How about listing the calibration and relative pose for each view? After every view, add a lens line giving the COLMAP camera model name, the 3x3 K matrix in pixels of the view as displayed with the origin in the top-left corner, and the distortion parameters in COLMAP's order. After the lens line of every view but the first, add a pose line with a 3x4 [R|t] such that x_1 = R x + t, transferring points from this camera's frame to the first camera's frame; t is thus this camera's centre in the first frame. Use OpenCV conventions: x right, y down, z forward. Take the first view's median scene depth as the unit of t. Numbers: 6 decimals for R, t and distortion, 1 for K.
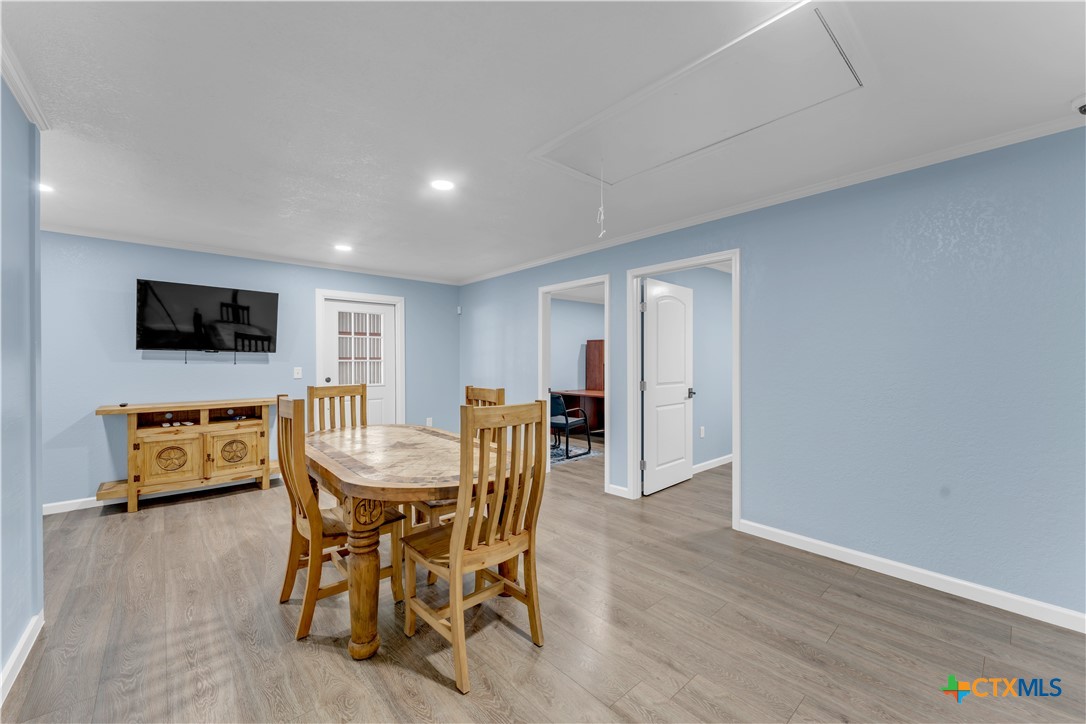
lens RADIAL K [[447.1, 0, 543.0], [0, 447.1, 362.0], [0, 0, 1]] dist [0.001013, 0.000247]
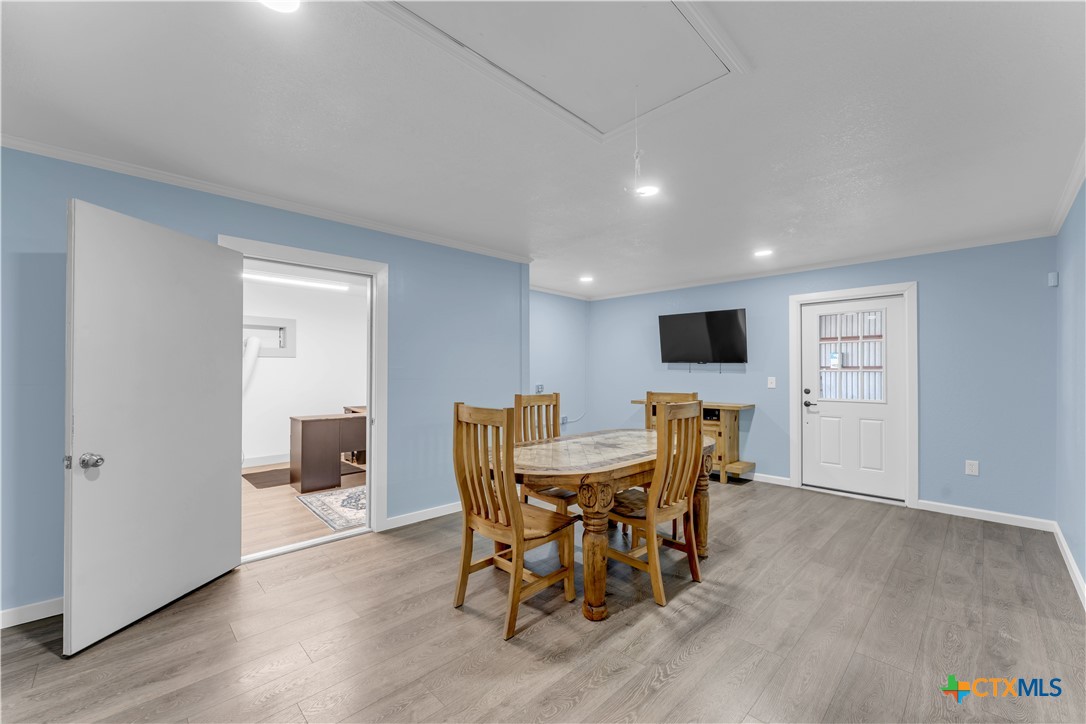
lens RADIAL K [[447.1, 0, 543.0], [0, 447.1, 362.0], [0, 0, 1]] dist [0.001013, 0.000247]
pose [[0.000019, -0.022290, -0.999752, 0.529888], [-0.007022, 0.999727, -0.022290, 0.004371], [0.999975, 0.007021, -0.000138, 0.541312]]
